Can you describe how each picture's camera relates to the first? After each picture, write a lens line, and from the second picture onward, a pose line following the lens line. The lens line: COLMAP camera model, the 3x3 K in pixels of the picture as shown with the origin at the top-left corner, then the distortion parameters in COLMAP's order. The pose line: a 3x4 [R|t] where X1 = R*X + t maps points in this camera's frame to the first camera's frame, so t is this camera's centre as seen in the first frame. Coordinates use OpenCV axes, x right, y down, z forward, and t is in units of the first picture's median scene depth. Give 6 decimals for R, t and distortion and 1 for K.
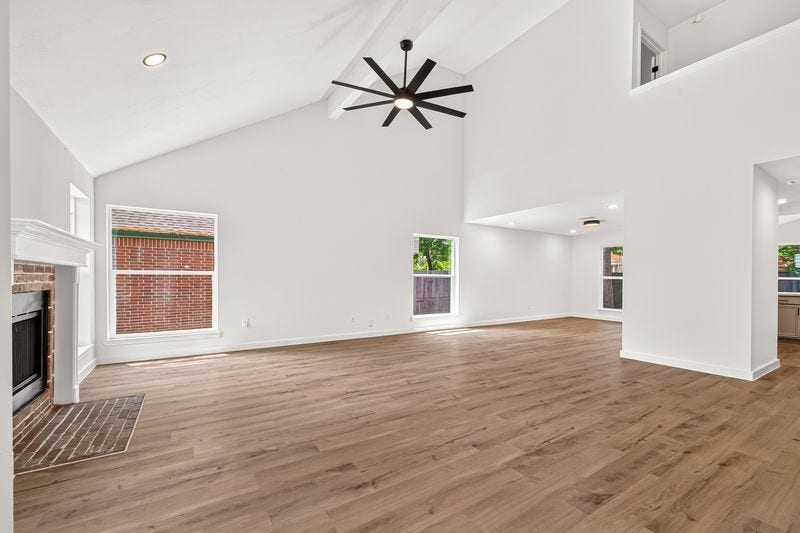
lens RADIAL K [[312.5, 0, 400.6], [0, 312.5, 264.8], [0, 0, 1]] dist [0.001618, -0.000276]
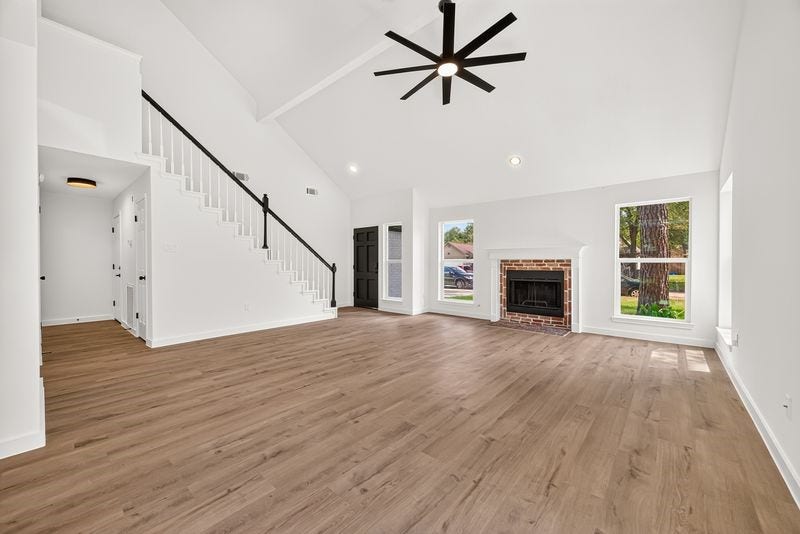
lens RADIAL K [[312.5, 0, 400.6], [0, 312.5, 265.3], [0, 0, 1]] dist [0.001618, -0.000276]
pose [[-0.944907, -0.002073, -0.327333, 0.478705], [0.007763, 0.999557, -0.028742, 0.072991], [0.327247, -0.029699, -0.944472, 2.011351]]
